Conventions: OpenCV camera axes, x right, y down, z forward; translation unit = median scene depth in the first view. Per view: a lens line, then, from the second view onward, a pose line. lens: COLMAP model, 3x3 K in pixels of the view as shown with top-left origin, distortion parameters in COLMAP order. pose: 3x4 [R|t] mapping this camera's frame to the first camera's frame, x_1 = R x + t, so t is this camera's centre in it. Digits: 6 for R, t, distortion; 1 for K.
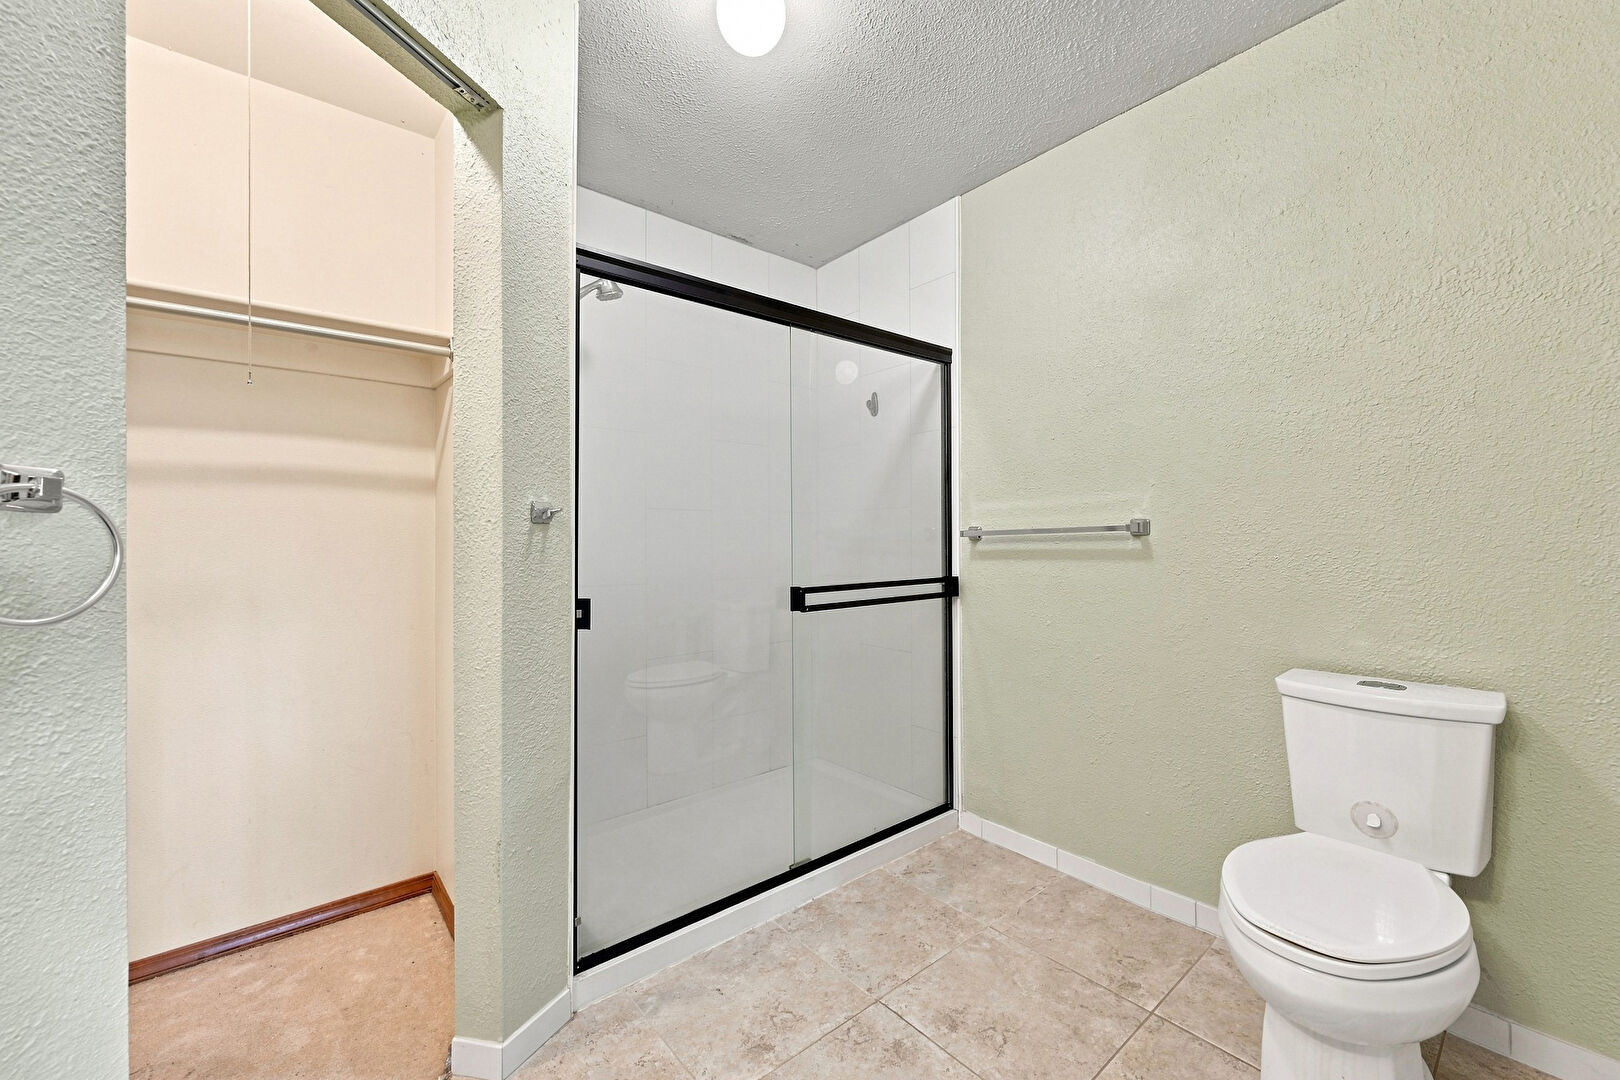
lens RADIAL K [[642.1, 0, 814.7], [0, 642.1, 534.8], [0, 0, 1]] dist [-0.001830, -0.000238]
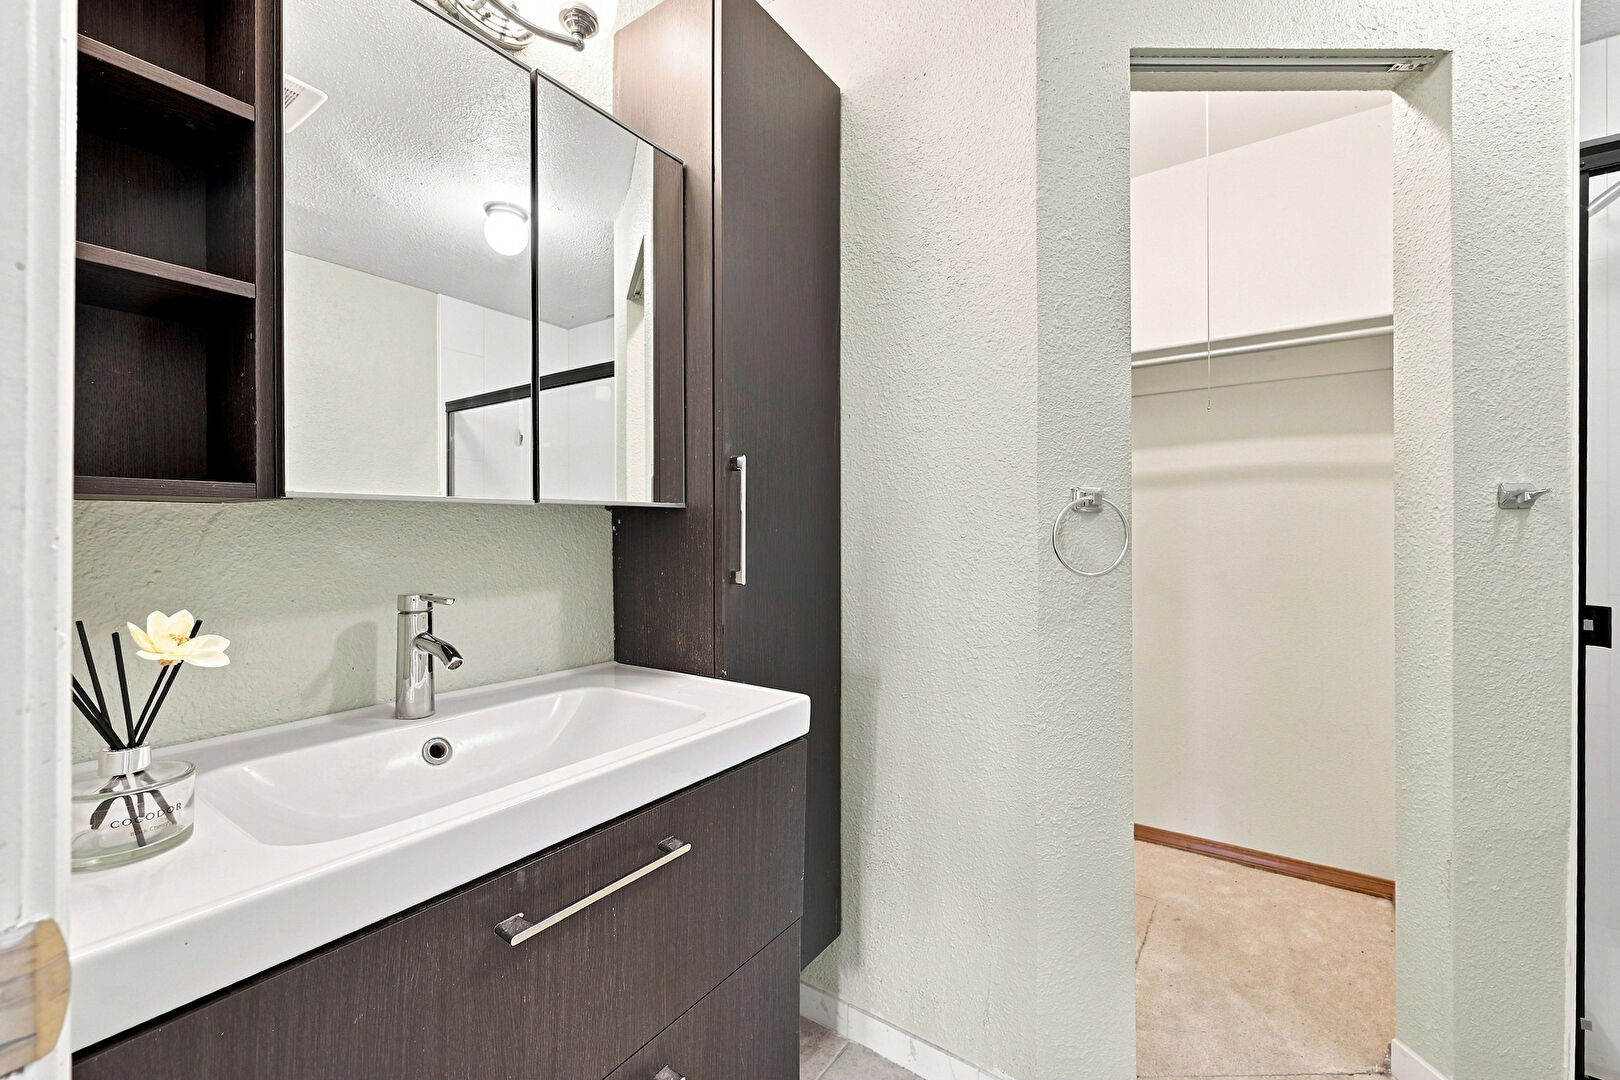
lens RADIAL K [[642.1, 0, 814.7], [0, 642.1, 534.8], [0, 0, 1]] dist [-0.001830, -0.000238]
pose [[0.255952, 0.009087, -0.966647, 0.146192], [0.007680, 0.999905, 0.011433, -0.000327], [0.966659, -0.010350, 0.255858, -0.094664]]
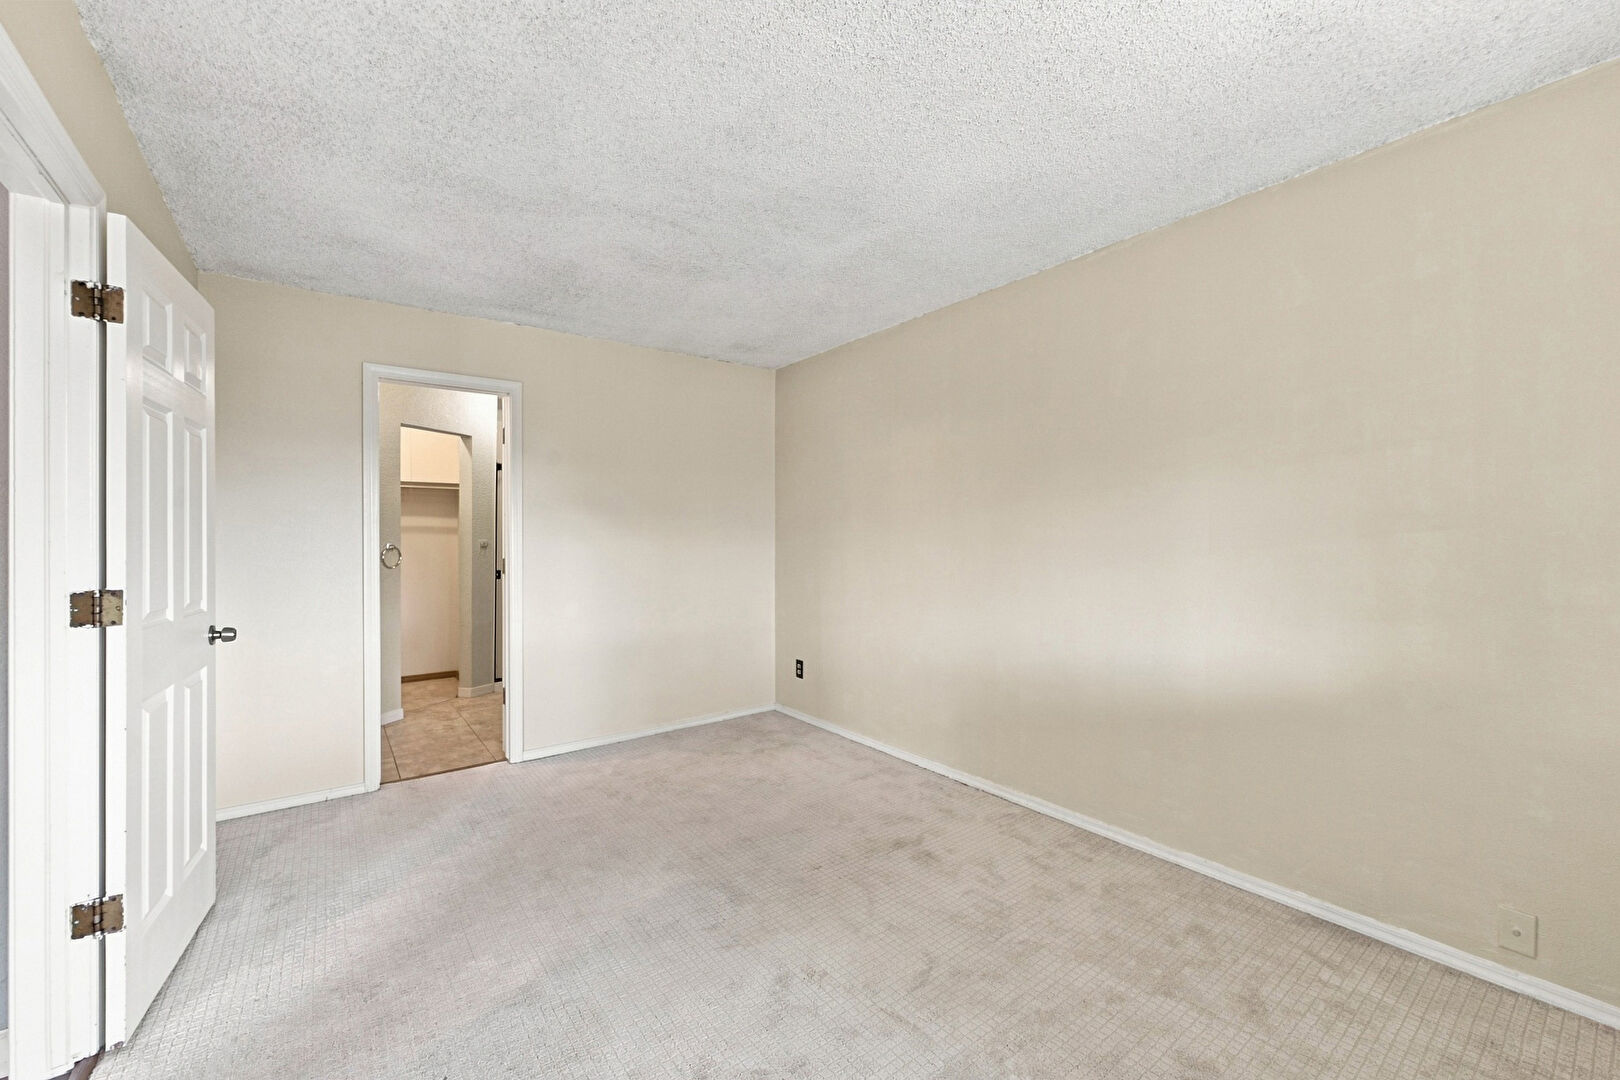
lens RADIAL K [[642.1, 0, 814.7], [0, 642.1, 534.8], [0, 0, 1]] dist [-0.001830, -0.000238]
pose [[0.998290, 0.010702, -0.057465, 1.555948], [-0.010389, 0.999930, 0.005747, -0.128077], [0.057522, -0.005140, 0.998331, -2.360892]]
